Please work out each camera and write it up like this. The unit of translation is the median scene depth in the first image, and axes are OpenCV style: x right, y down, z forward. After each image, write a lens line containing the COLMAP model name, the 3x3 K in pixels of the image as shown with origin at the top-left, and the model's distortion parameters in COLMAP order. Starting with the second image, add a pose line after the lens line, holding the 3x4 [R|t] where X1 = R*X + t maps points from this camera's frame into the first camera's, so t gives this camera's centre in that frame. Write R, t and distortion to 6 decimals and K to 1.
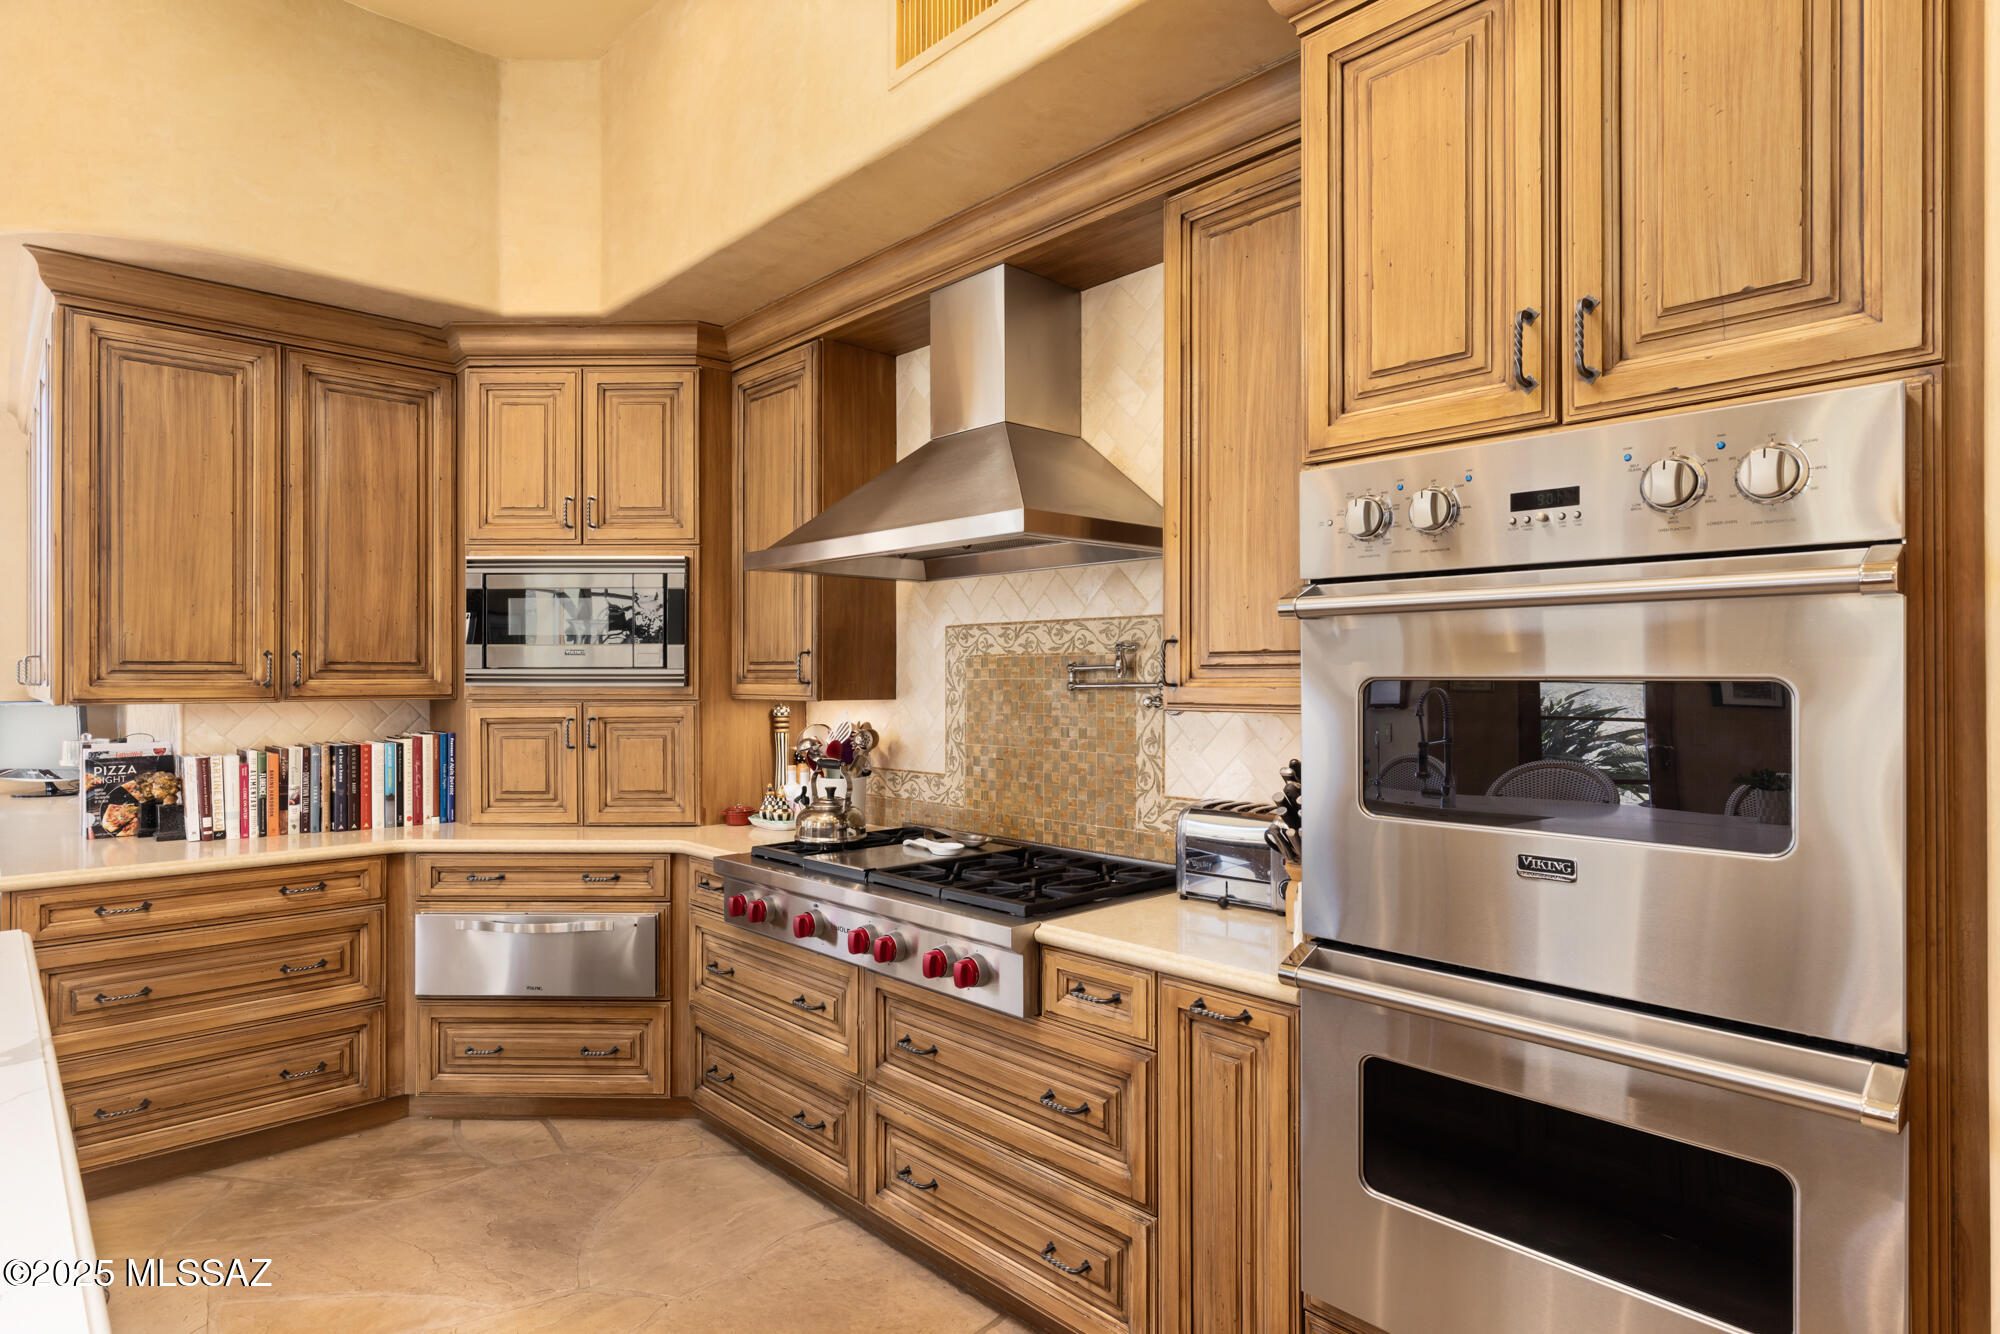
lens RADIAL K [[1078.2, 0, 999.1], [0, 1078.2, 673.9], [0, 0, 1]] dist [0.001055, 0.000795]
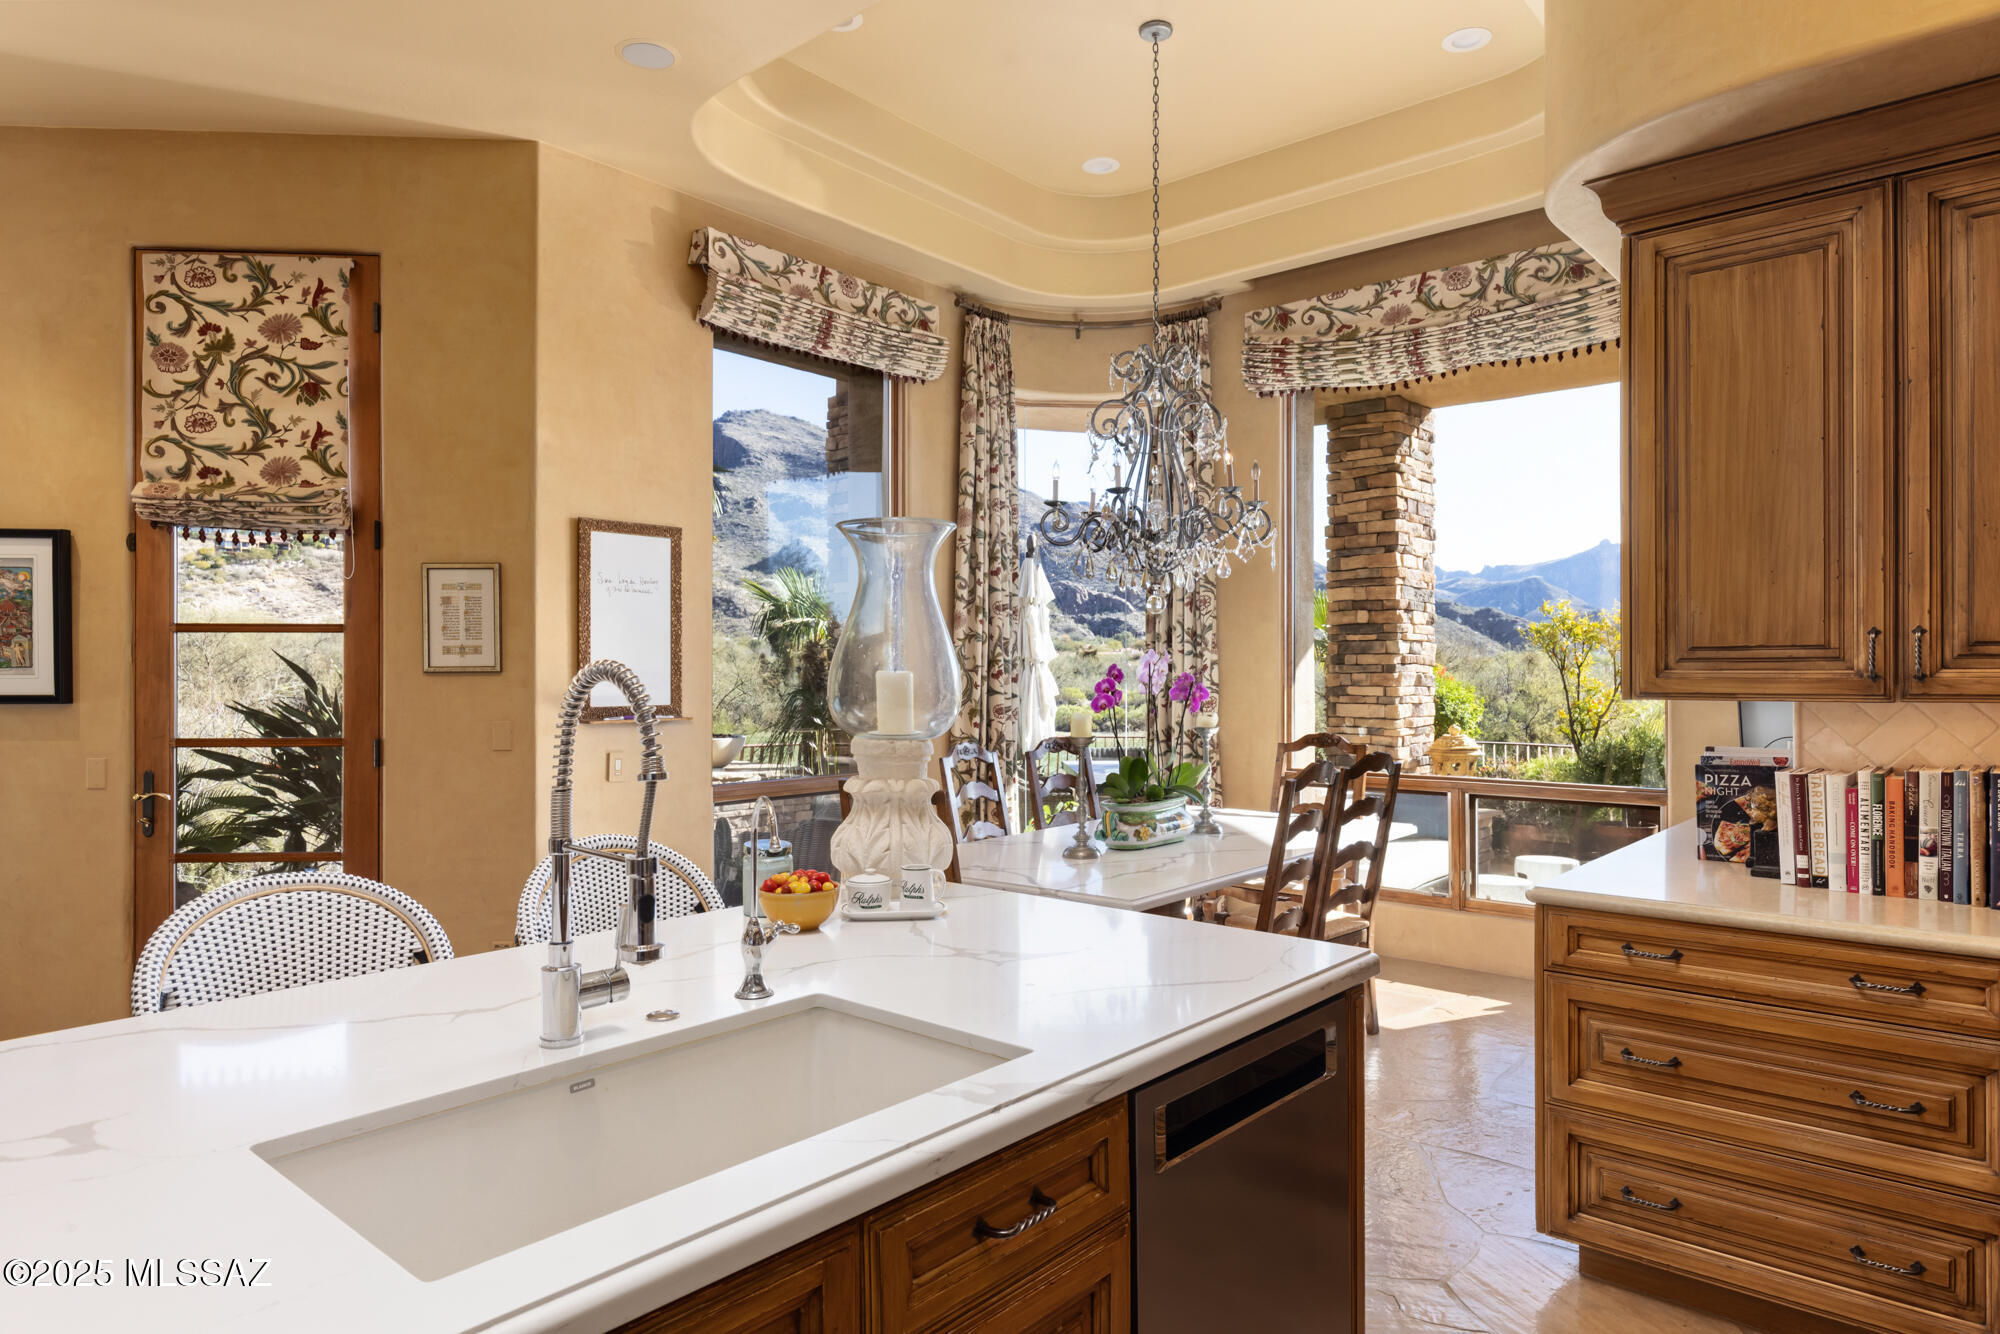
lens RADIAL K [[1186.9, 0, 1000.3], [0, 1186.9, 671.4], [0, 0, 1]] dist [0.002594, 0.000055]
pose [[0.097615, 0.000579, -0.995224, 0.026414], [0.005850, 0.999982, 0.001155, 0.002487], [0.995207, -0.005934, 0.097610, 0.376857]]
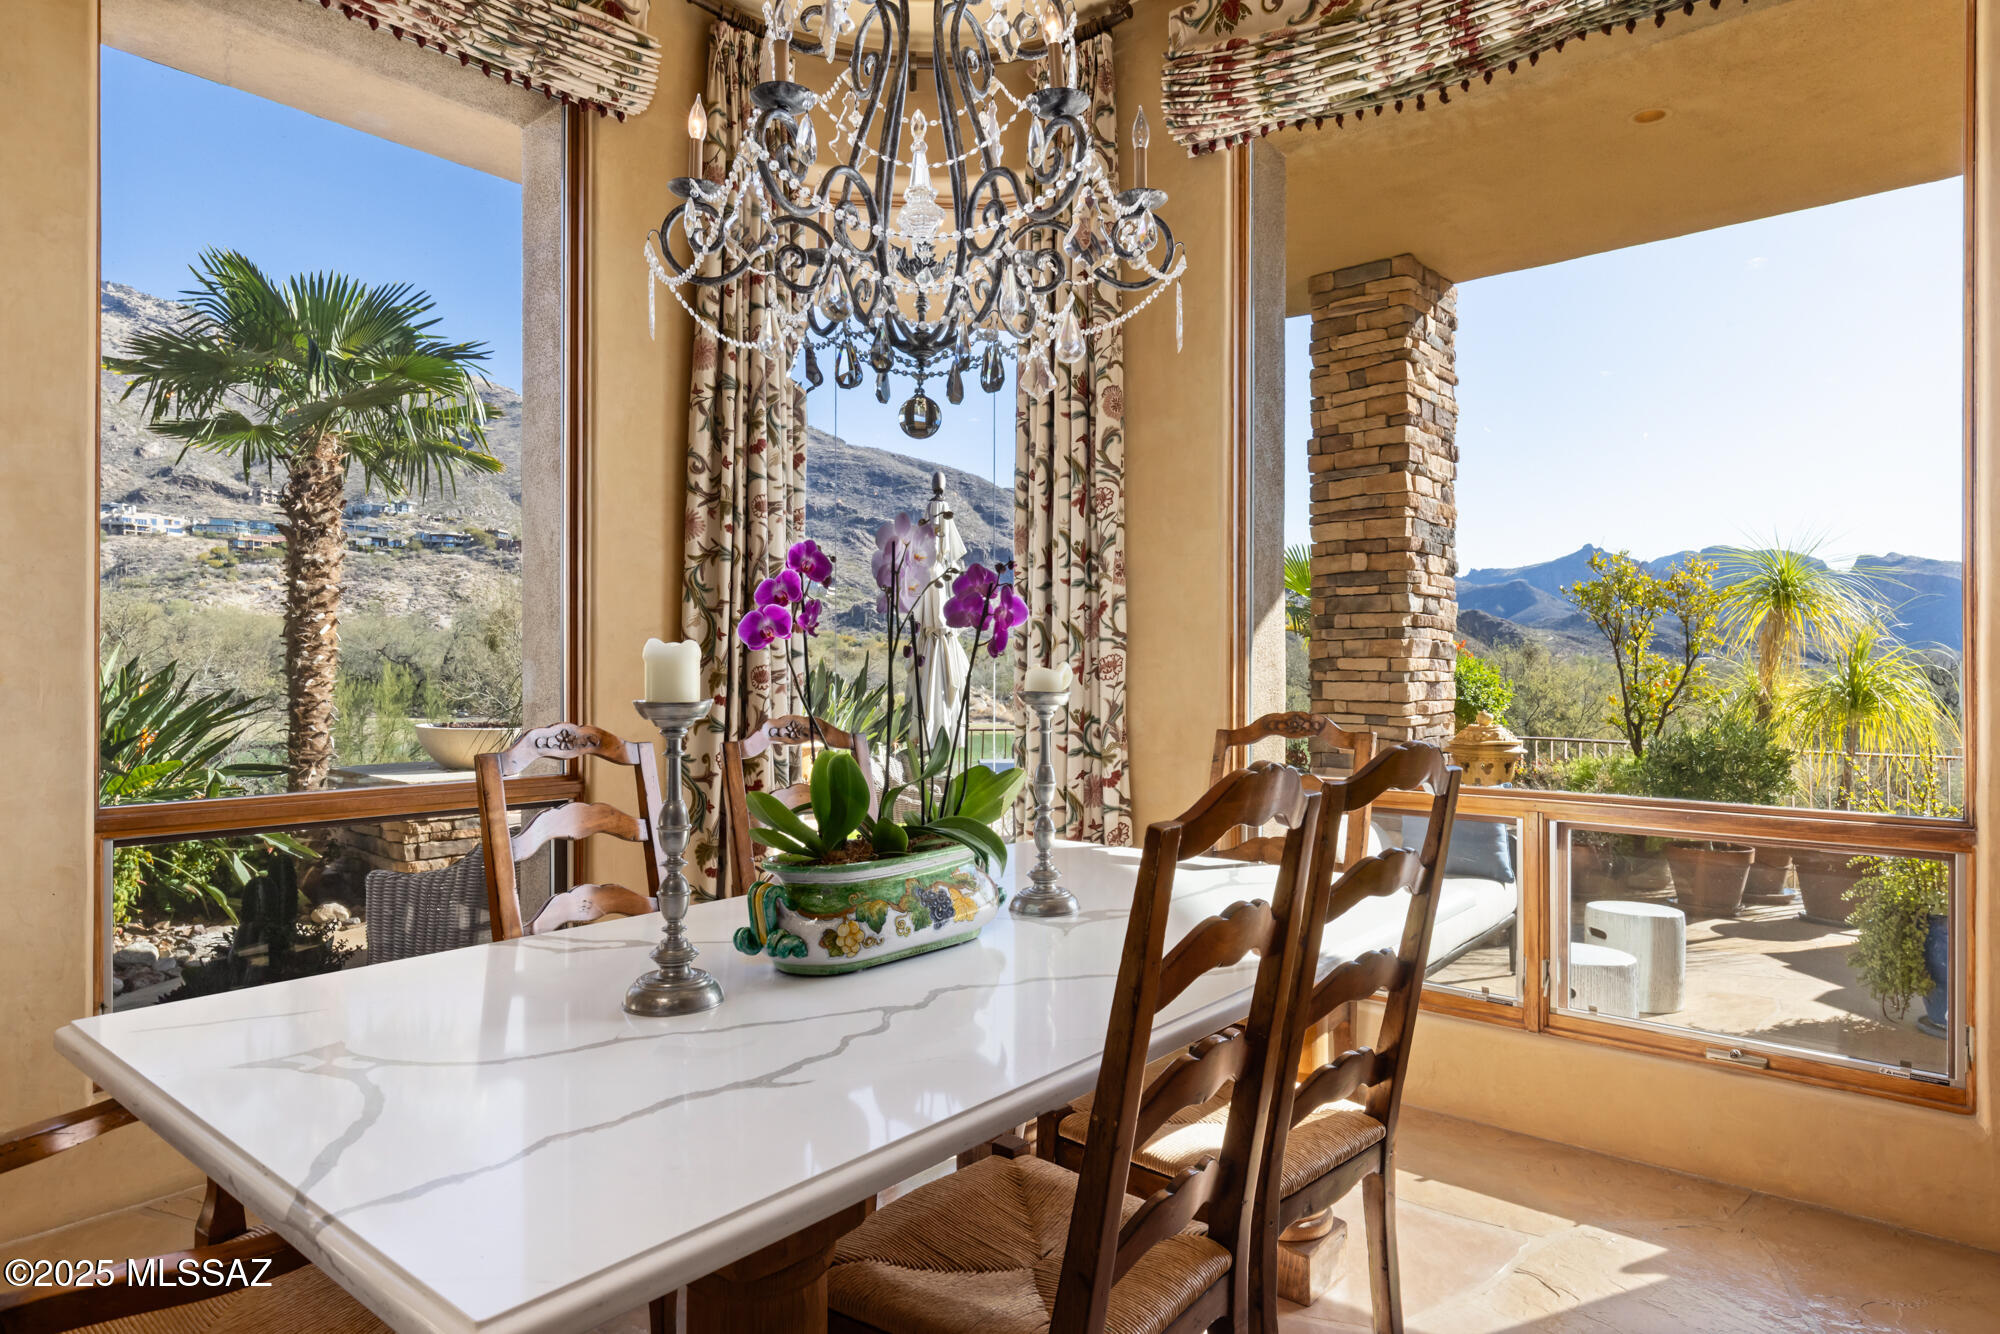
lens RADIAL K [[1157.4, 0, 999.7], [0, 1157.4, 671.7], [0, 0, 1]] dist [-0.001061, 0.000233]
pose [[0.098292, 0.001766, -0.995156, -0.736612], [0.002860, 0.999994, 0.002057, 0.061867], [0.995154, -0.003048, 0.098286, 0.682467]]
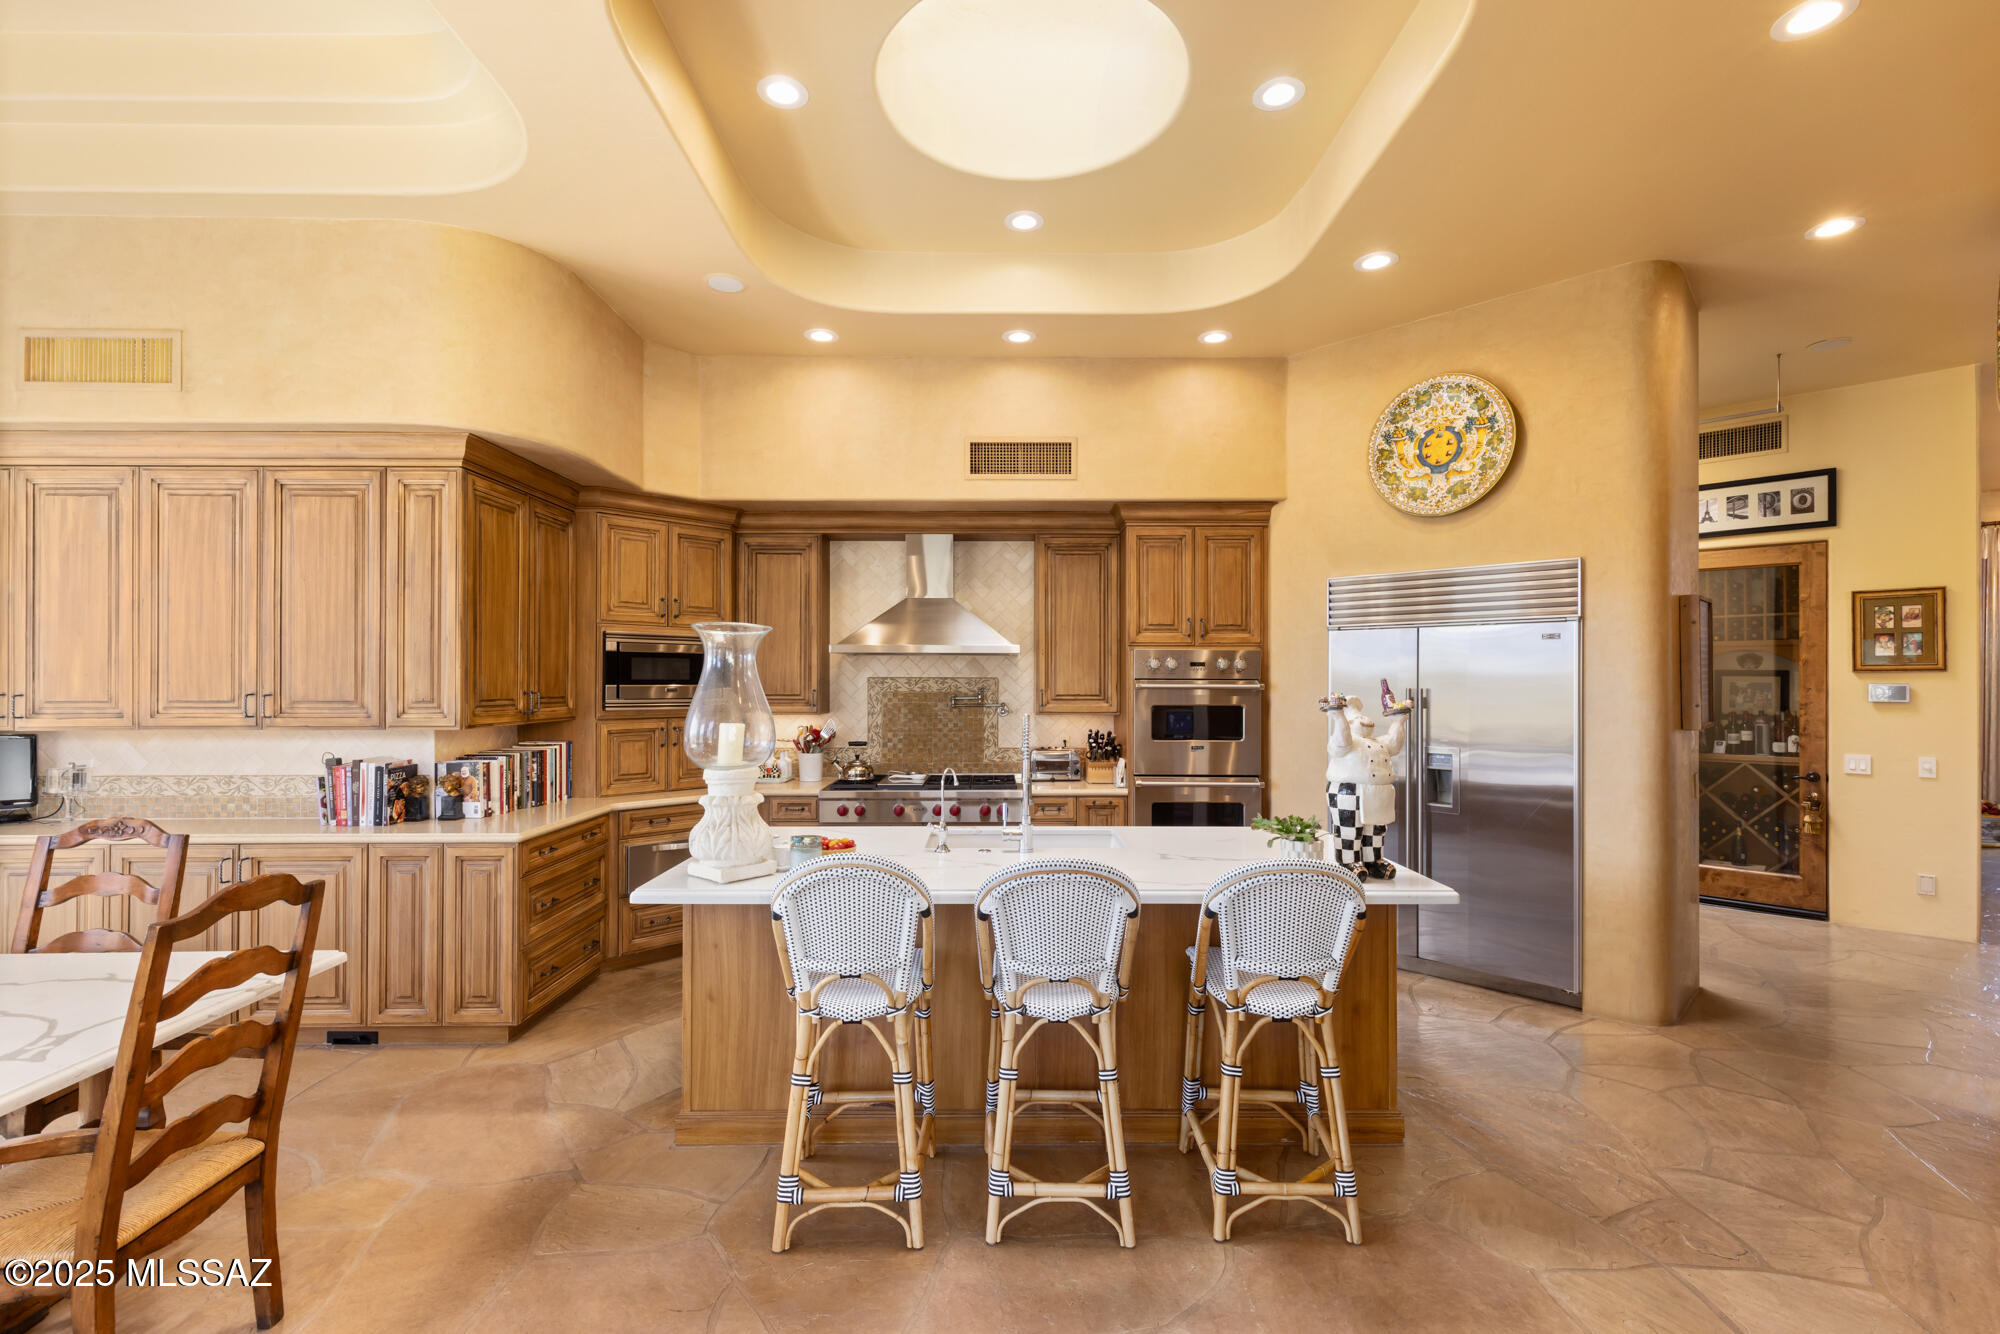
lens RADIAL K [[897.4, 0, 1001.8], [0, 897.4, 676.1], [0, 0, 1]] dist [0.006709, -0.001193]
pose [[0.683421, 0.006474, 0.729996, -1.184752], [-0.005191, 0.999978, -0.004009, -0.042366], [-0.730006, -0.001050, 0.683440, -0.398110]]
